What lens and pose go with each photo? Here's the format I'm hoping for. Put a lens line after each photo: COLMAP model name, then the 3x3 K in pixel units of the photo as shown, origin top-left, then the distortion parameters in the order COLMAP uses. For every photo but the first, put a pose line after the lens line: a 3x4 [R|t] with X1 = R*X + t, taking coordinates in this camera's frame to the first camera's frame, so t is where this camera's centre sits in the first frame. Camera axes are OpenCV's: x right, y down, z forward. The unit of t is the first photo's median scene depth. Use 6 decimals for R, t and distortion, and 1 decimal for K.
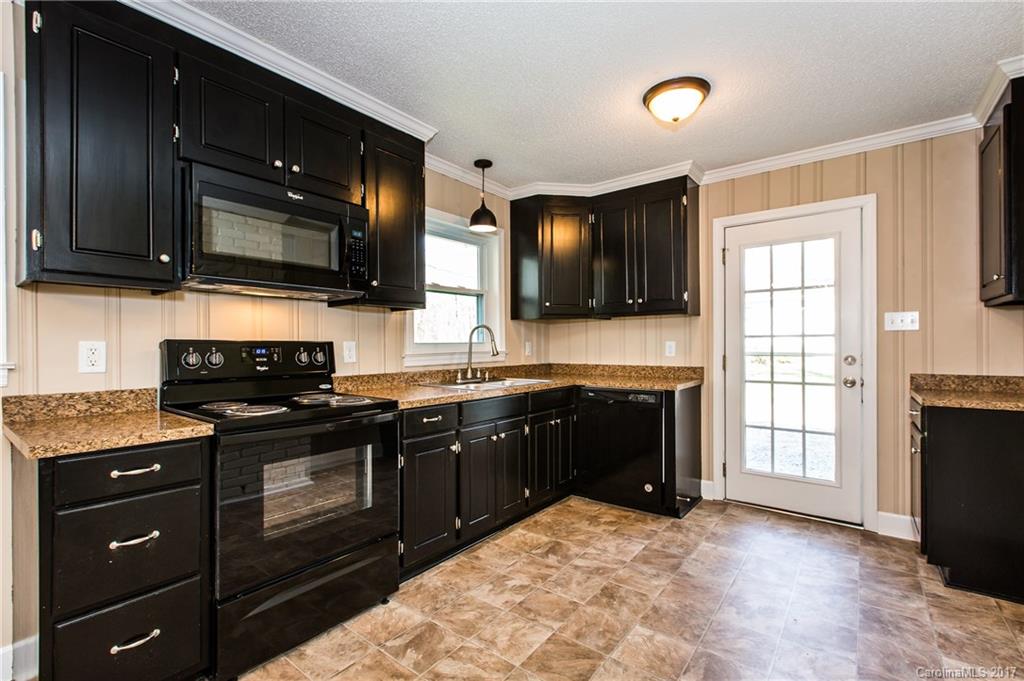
lens RADIAL K [[461.3, 0, 519.5], [0, 461.3, 345.9], [0, 0, 1]] dist [-0.000841, -0.000507]
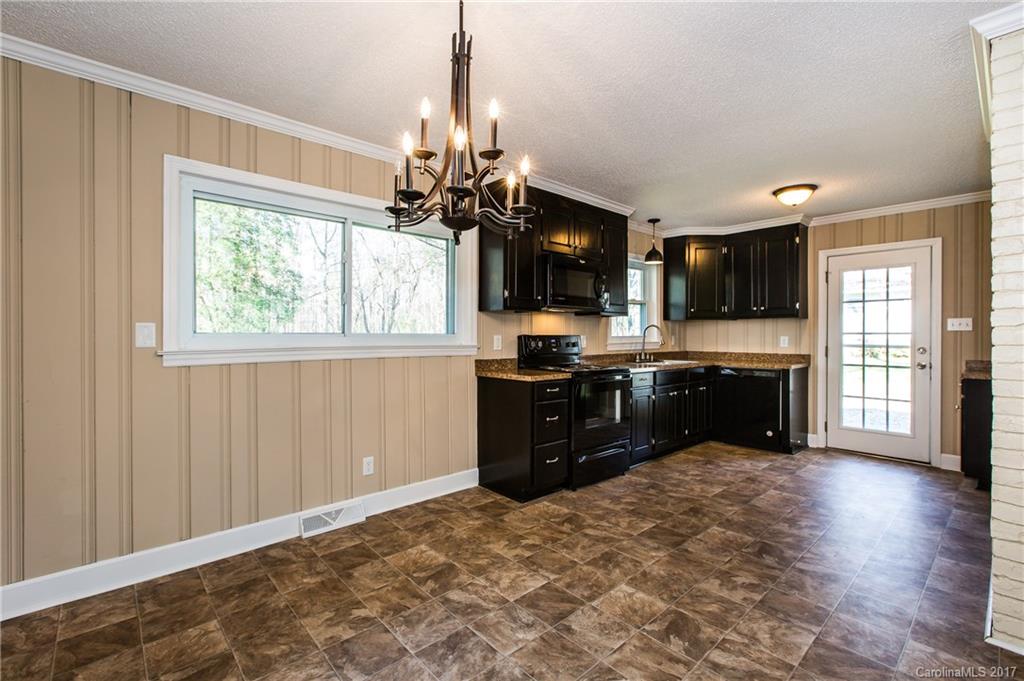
lens RADIAL K [[461.3, 0, 507.8], [0, 461.3, 336.7], [0, 0, 1]] dist [-0.000841, -0.000507]
pose [[0.981144, 0.007896, -0.193118, -0.291577], [-0.007789, 0.999969, 0.001312, -0.004593], [0.193123, 0.000217, 0.981175, -0.692479]]
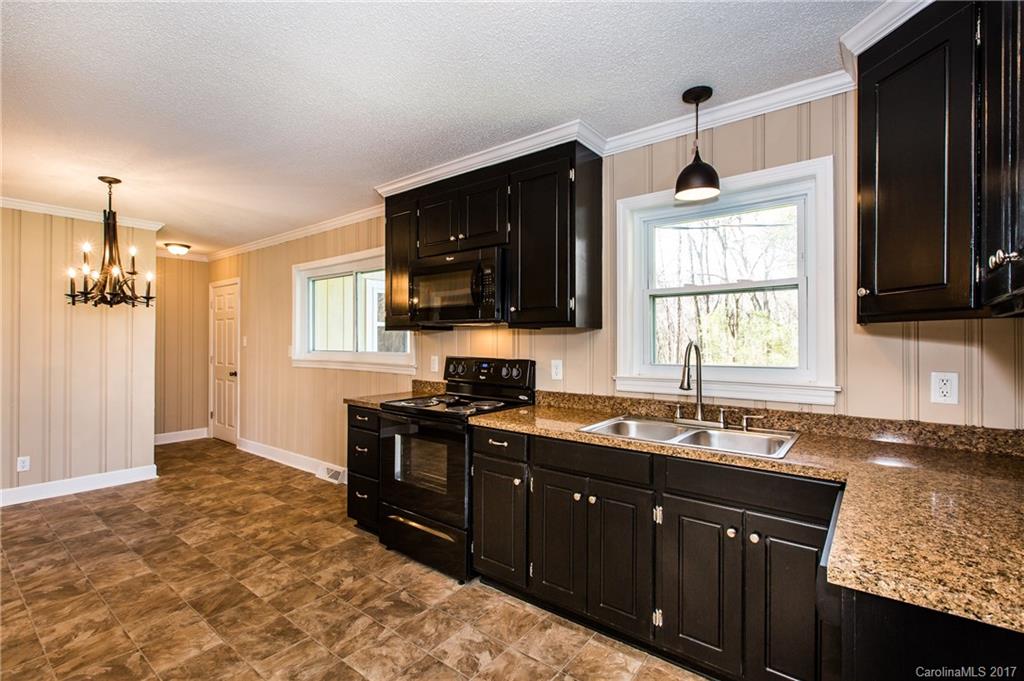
lens RADIAL K [[461.3, 0, 512.9], [0, 461.3, 348.1], [0, 0, 1]] dist [-0.000841, -0.000507]
pose [[-0.025772, -0.007766, -0.999638, 0.648398], [-0.019131, 0.999791, -0.007274, -0.025123], [0.999485, 0.018937, -0.025915, 0.849956]]
